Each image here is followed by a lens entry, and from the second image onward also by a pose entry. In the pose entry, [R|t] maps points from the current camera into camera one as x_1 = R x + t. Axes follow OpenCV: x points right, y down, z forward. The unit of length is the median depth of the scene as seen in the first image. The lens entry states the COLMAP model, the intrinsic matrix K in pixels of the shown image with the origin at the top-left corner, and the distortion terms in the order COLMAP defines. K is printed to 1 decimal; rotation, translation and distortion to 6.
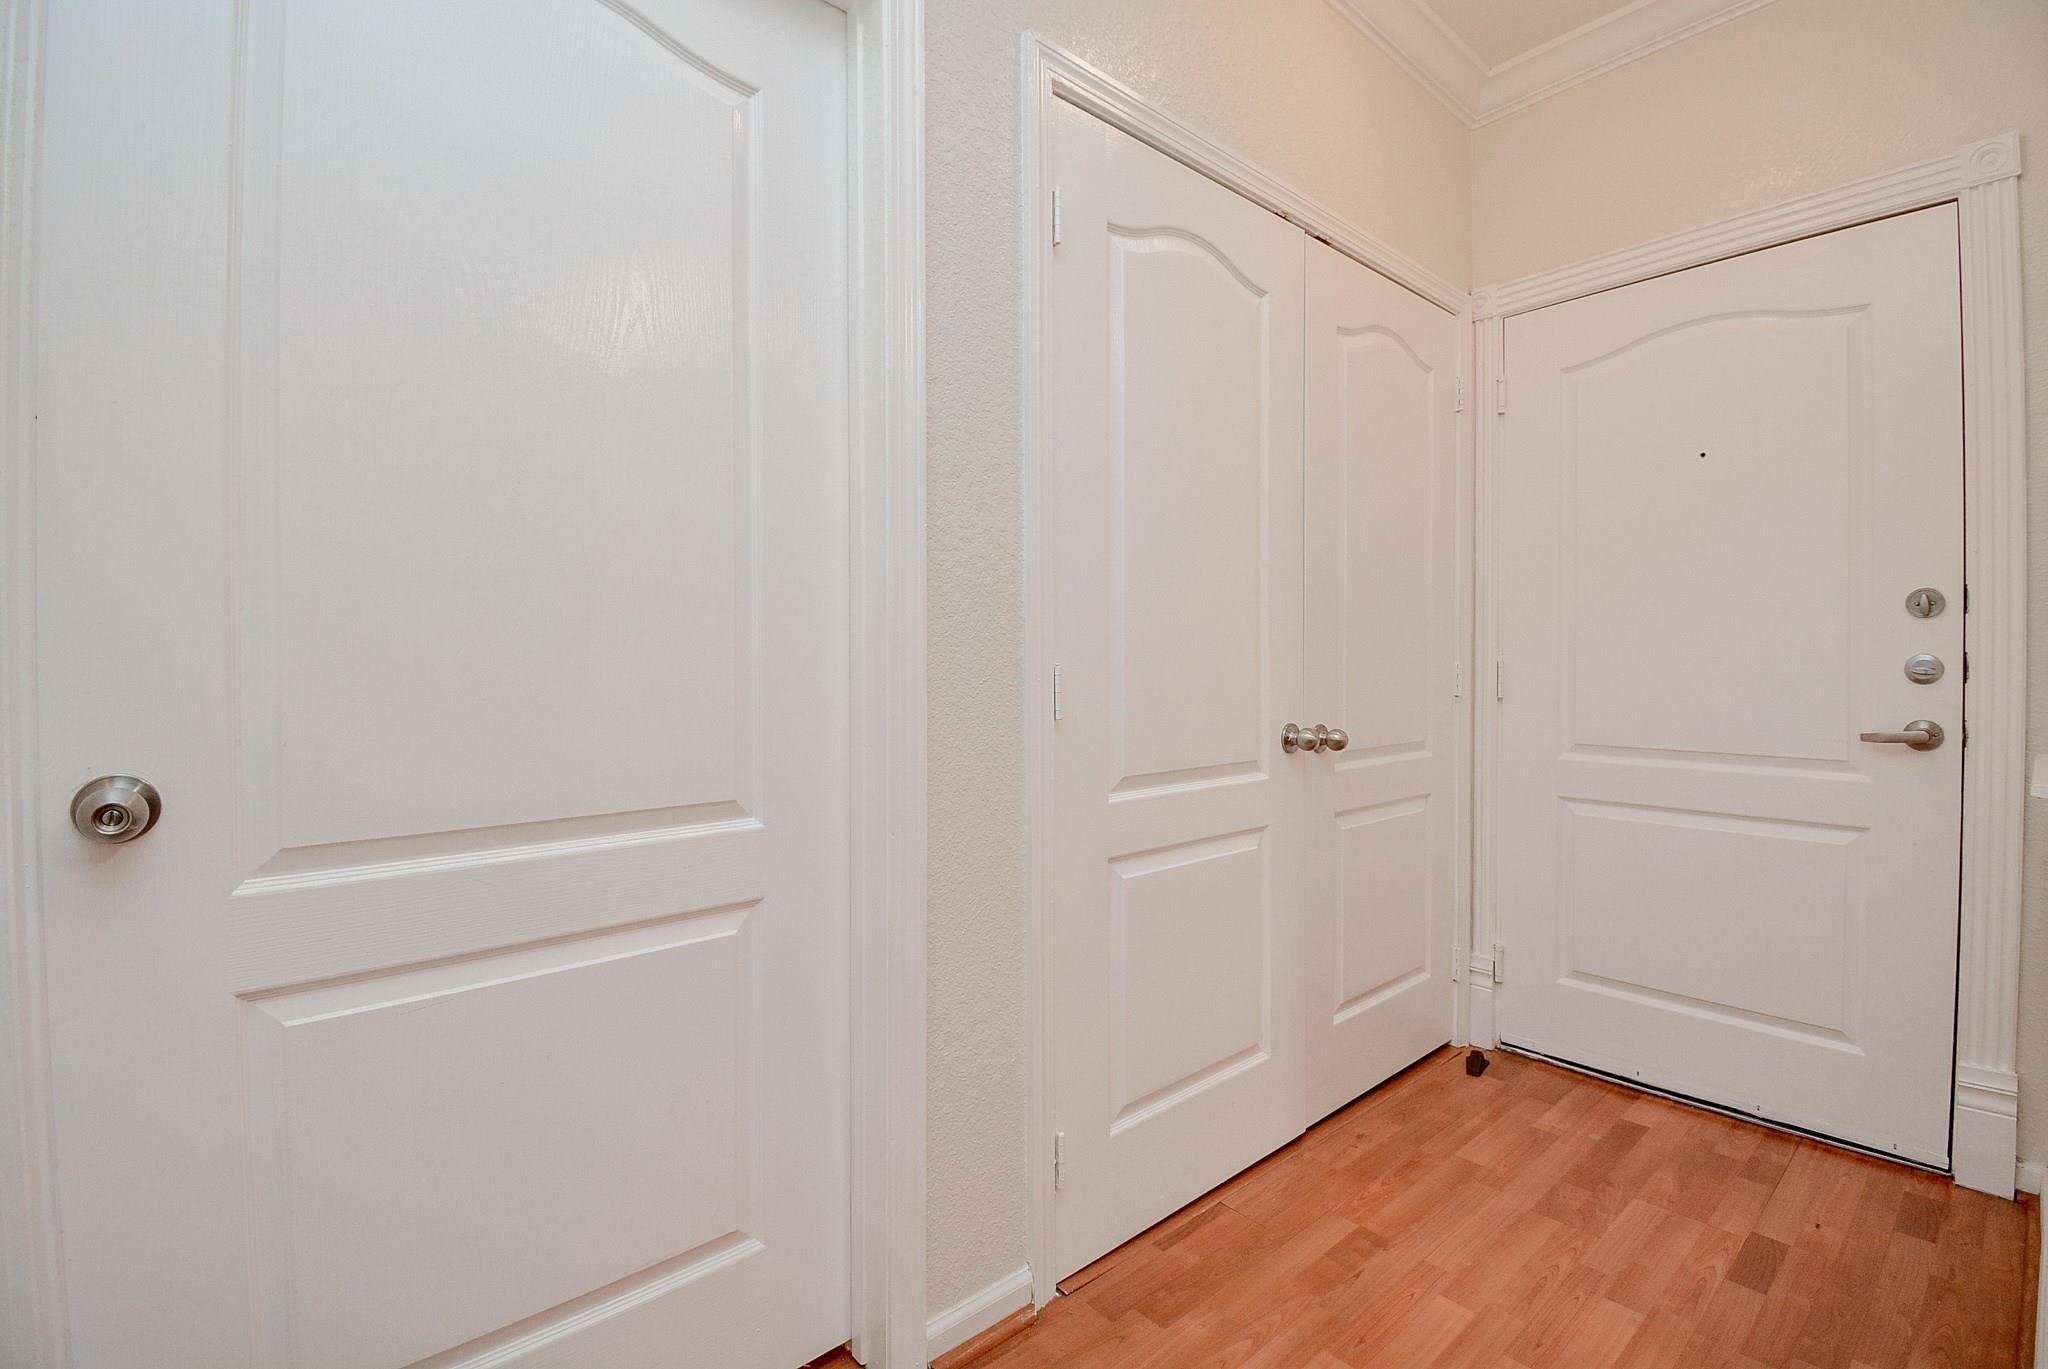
lens RADIAL K [[911.7, 0, 1025.5], [0, 911.7, 669.3], [0, 0, 1]] dist [-0.009372, -0.007983]
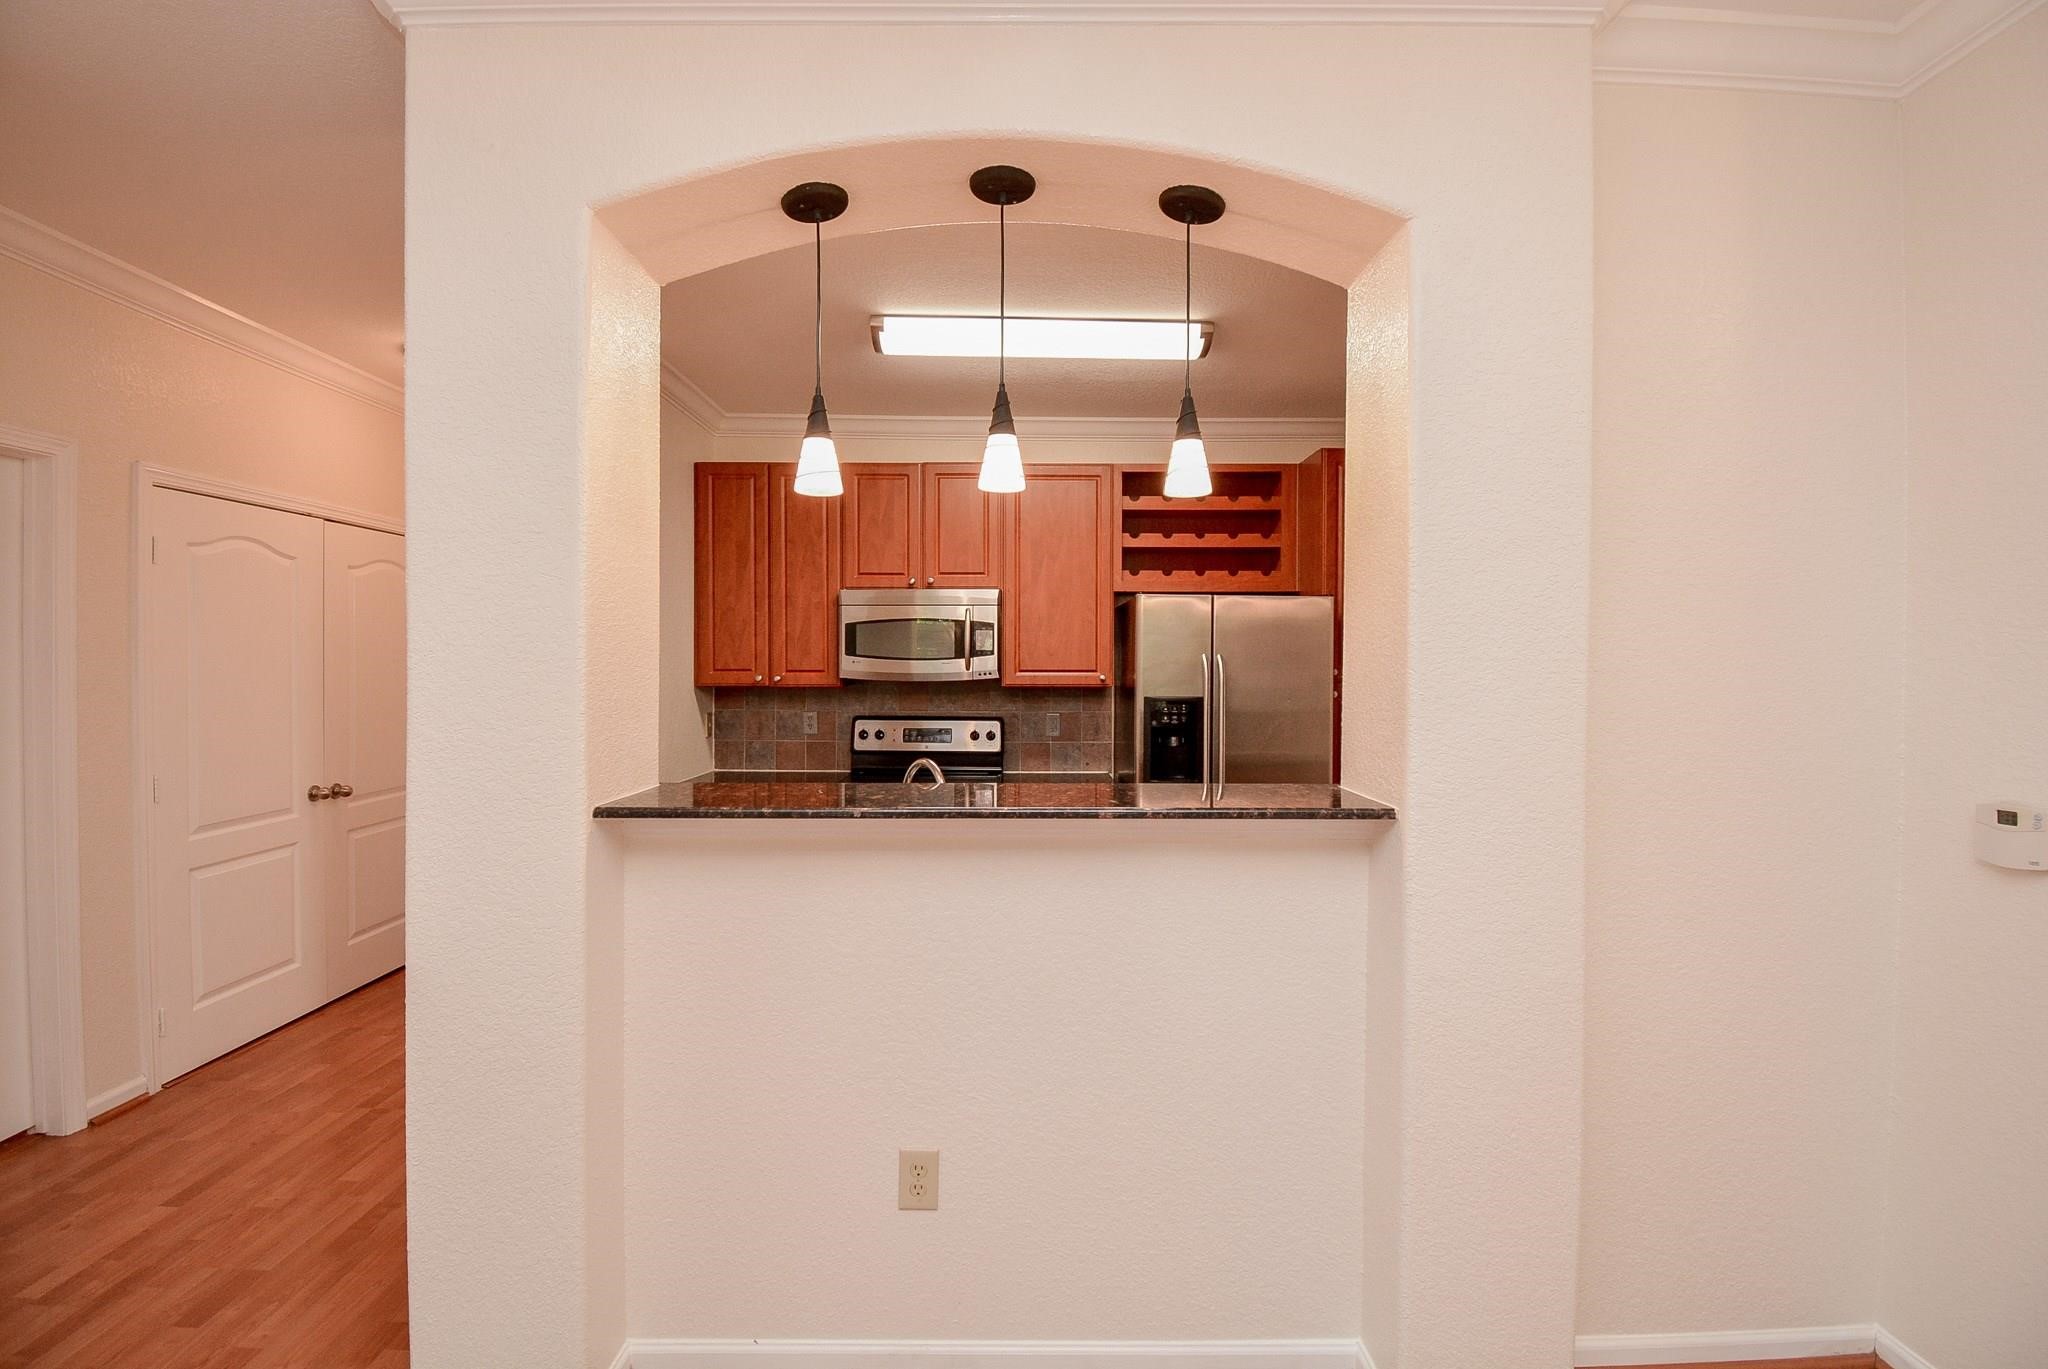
lens RADIAL K [[911.7, 0, 1041.3], [0, 911.7, 668.8], [0, 0, 1]] dist [-0.009372, -0.007983]
pose [[0.635830, -0.002796, 0.771824, -0.190367], [0.007657, 0.999967, -0.002686, -0.166493], [-0.771791, 0.007618, 0.635830, -1.349577]]
